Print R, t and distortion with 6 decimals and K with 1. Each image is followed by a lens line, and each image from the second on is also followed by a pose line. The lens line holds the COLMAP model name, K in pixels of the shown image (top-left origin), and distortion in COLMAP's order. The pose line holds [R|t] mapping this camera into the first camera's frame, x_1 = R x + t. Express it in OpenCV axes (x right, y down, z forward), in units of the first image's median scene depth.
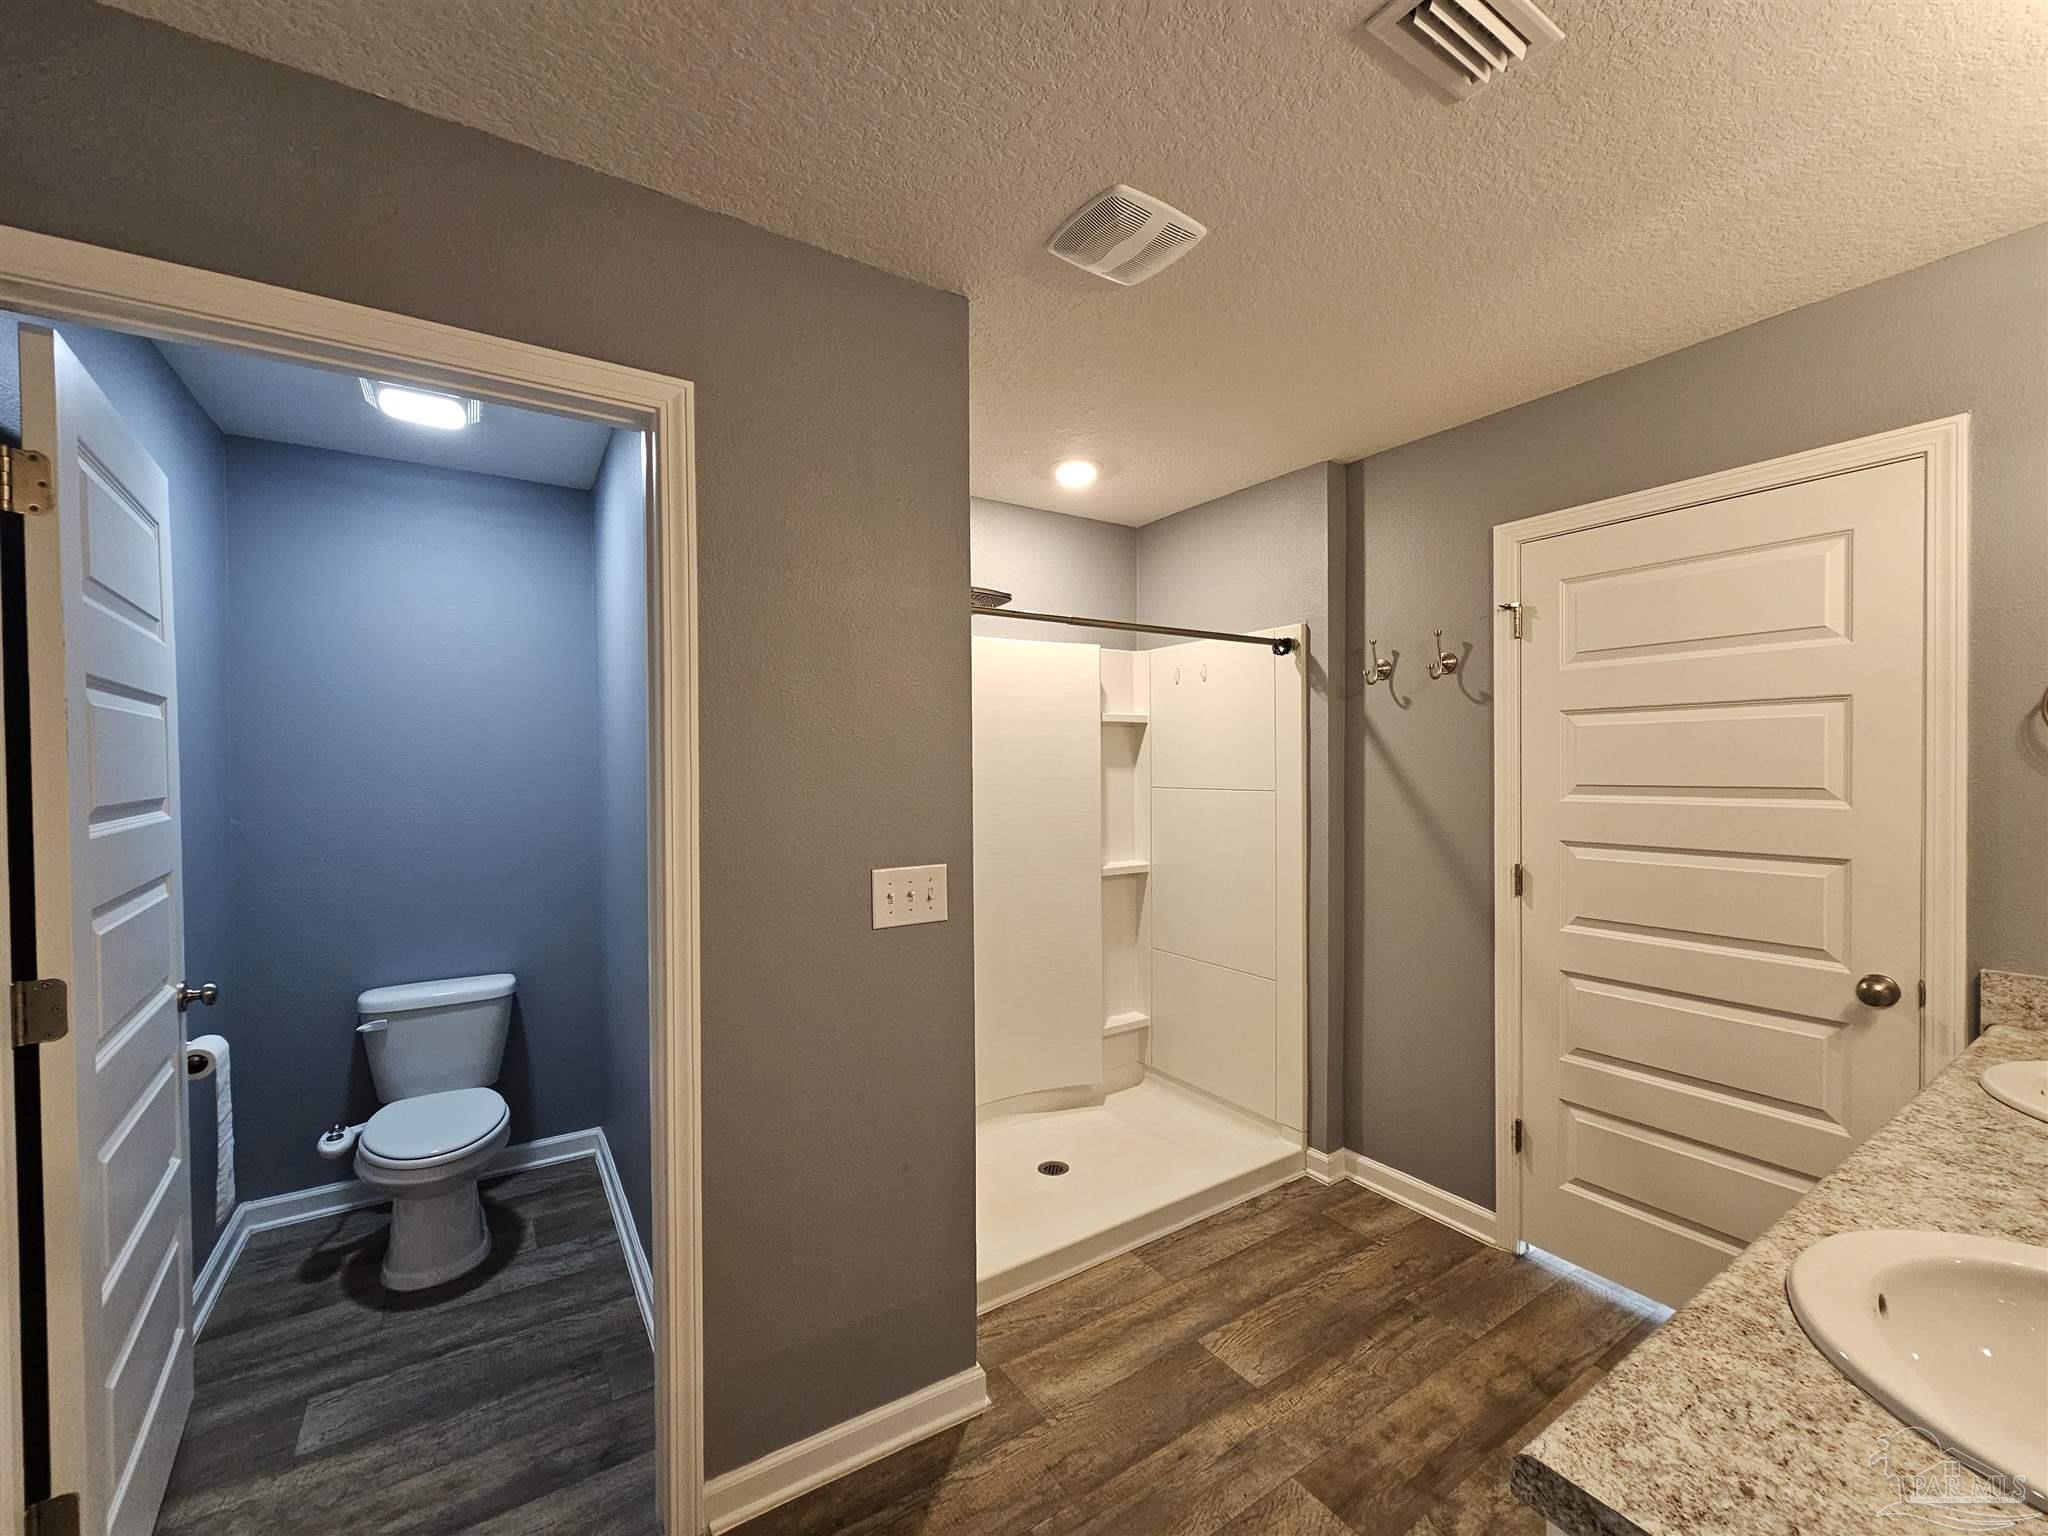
lens RADIAL K [[842.6, 0, 1037.6], [0, 842.6, 782.3], [0, 0, 1]] dist [-0.006105, 0.003215]
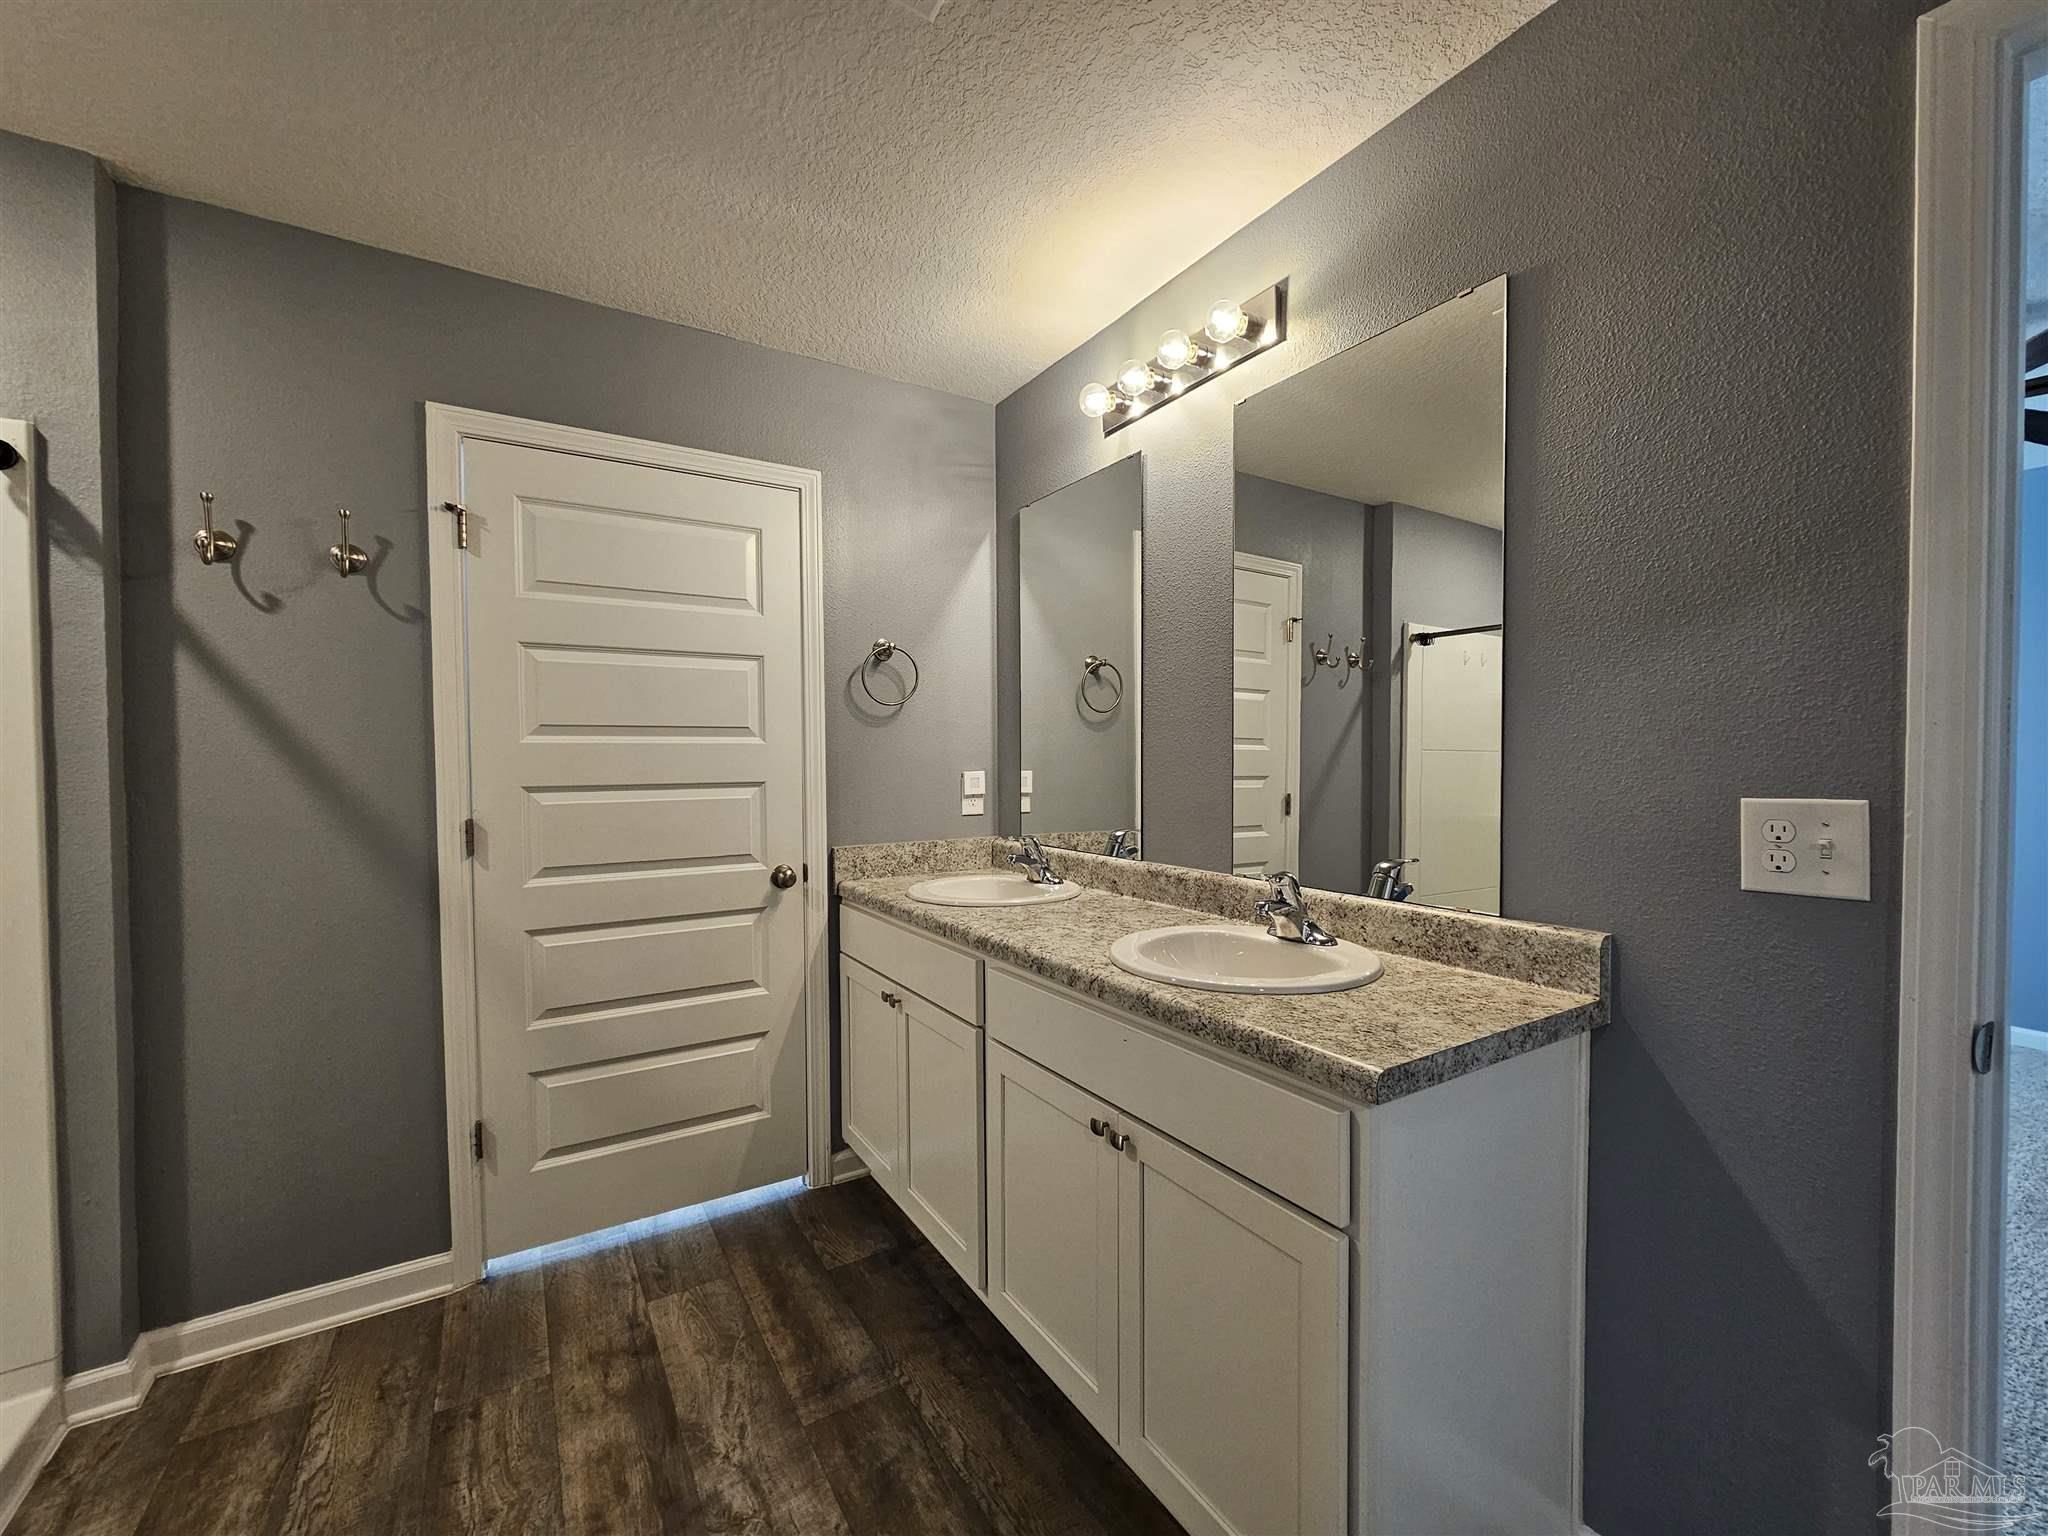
lens RADIAL K [[842.6, 0, 1035.2], [0, 842.6, 780.0], [0, 0, 1]] dist [-0.006105, 0.003215]
pose [[0.021410, -0.021748, 0.999534, -0.290231], [0.025993, 0.999438, 0.021190, 0.062444], [-0.999433, 0.025527, 0.021963, 0.472664]]
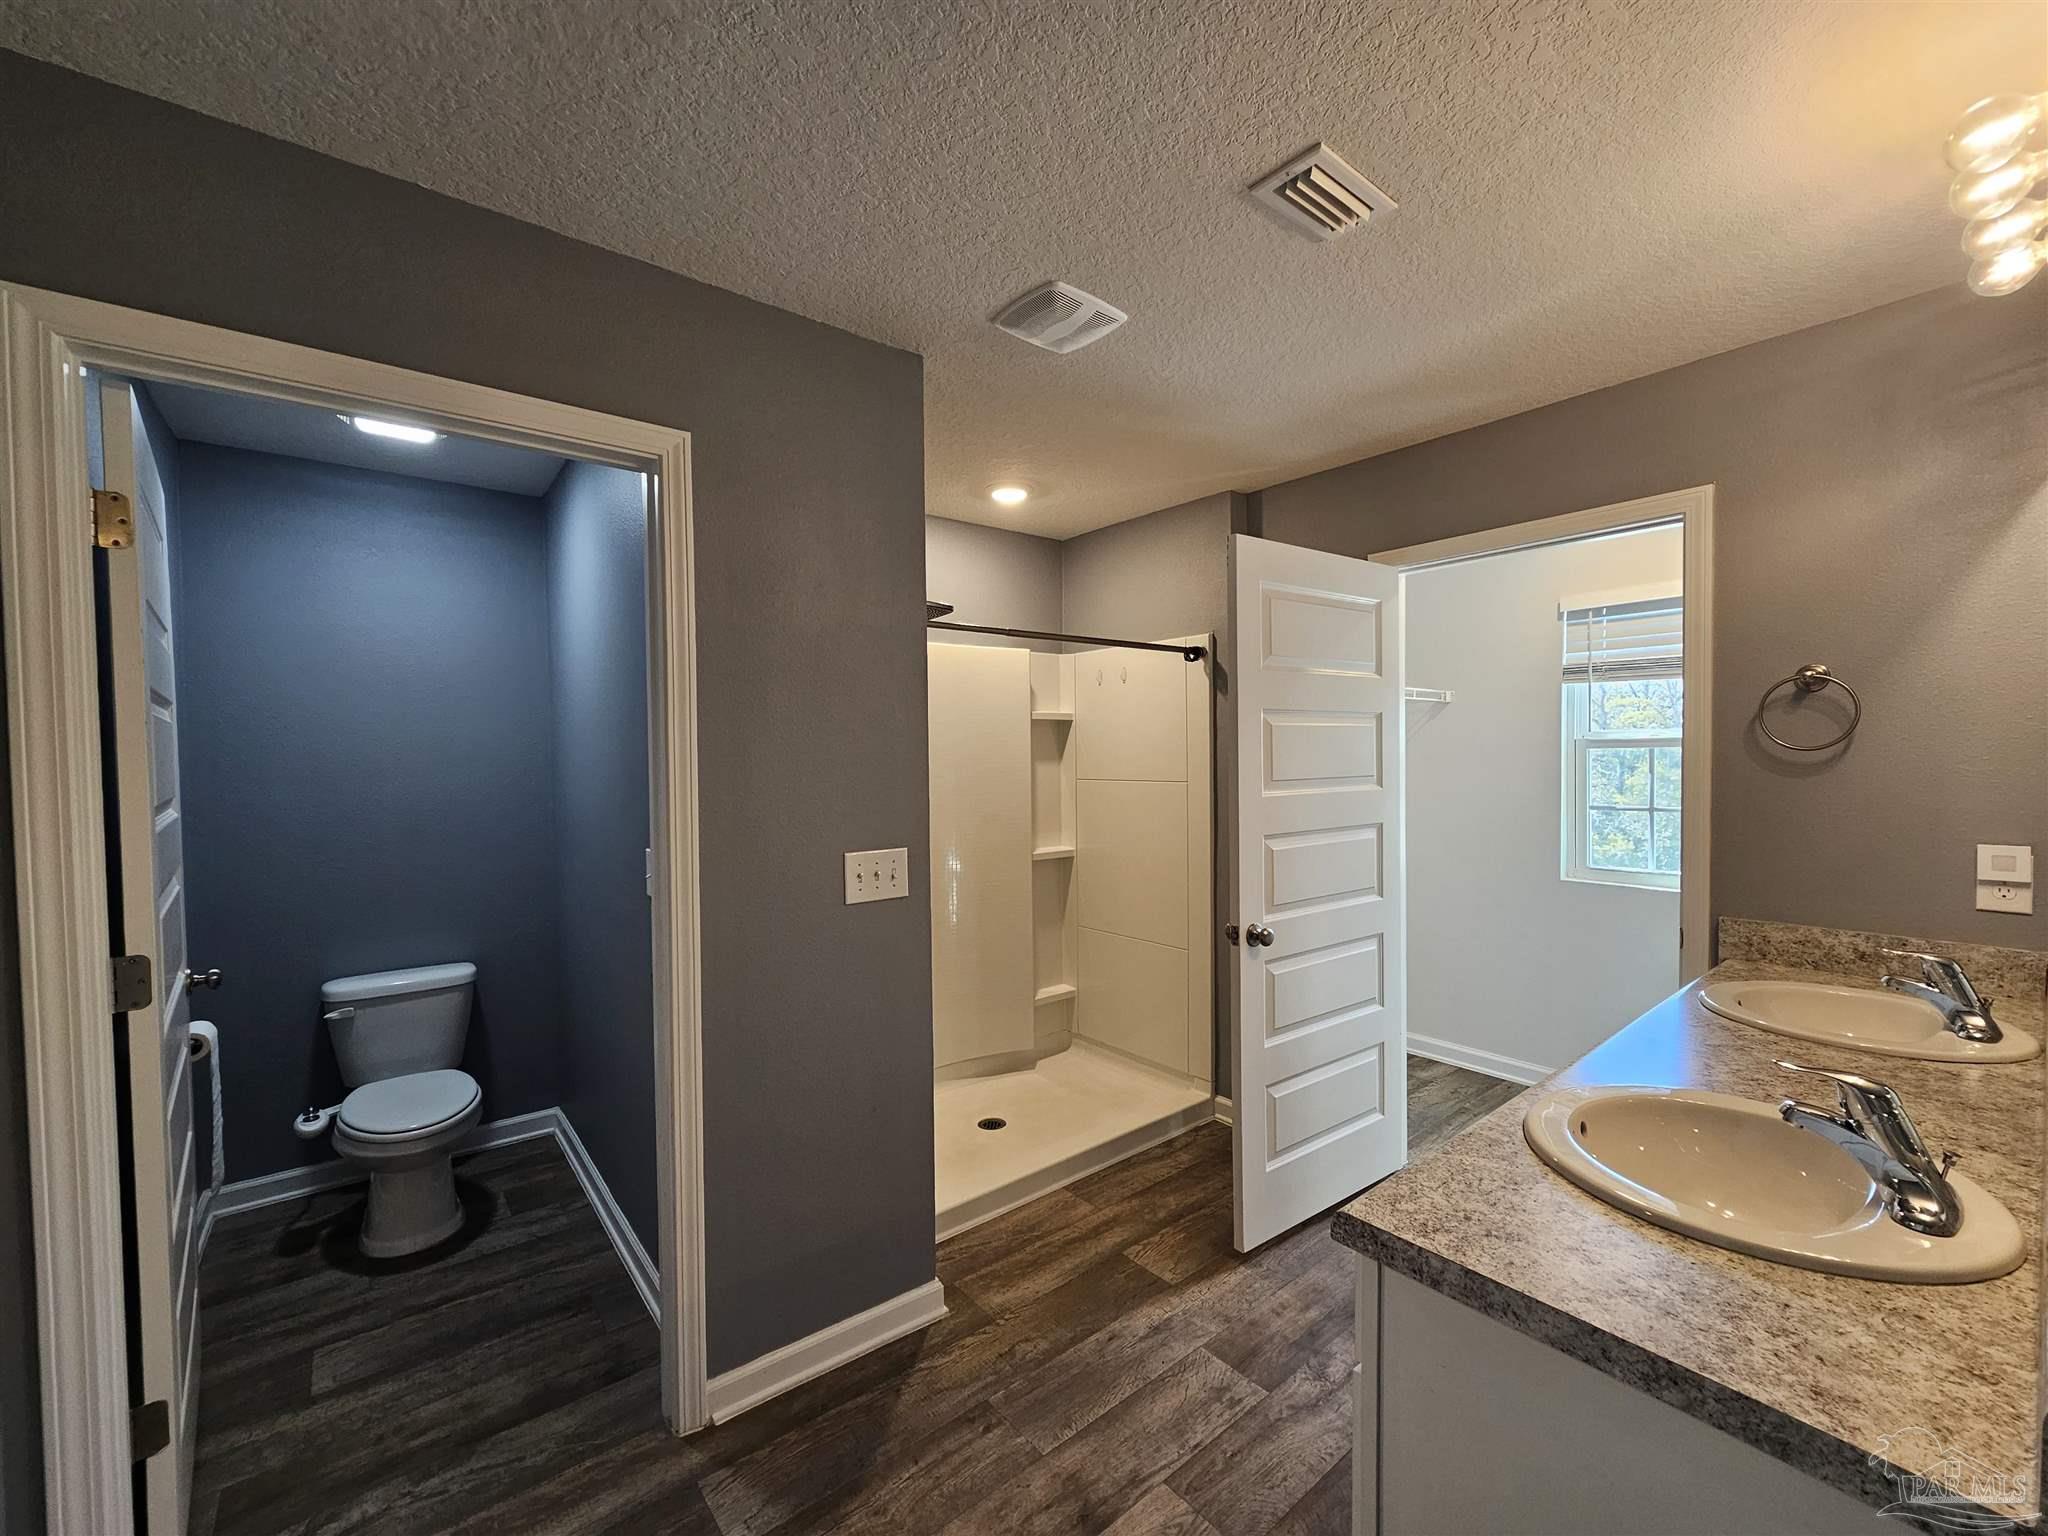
lens RADIAL K [[842.6, 0, 1038.9], [0, 842.6, 784.0], [0, 0, 1]] dist [-0.006105, 0.003215]
pose [[0.995160, -0.006847, 0.098031, -0.035383], [0.005608, 0.999901, 0.012910, -0.003870], [-0.098110, -0.012298, 0.995100, -0.143523]]
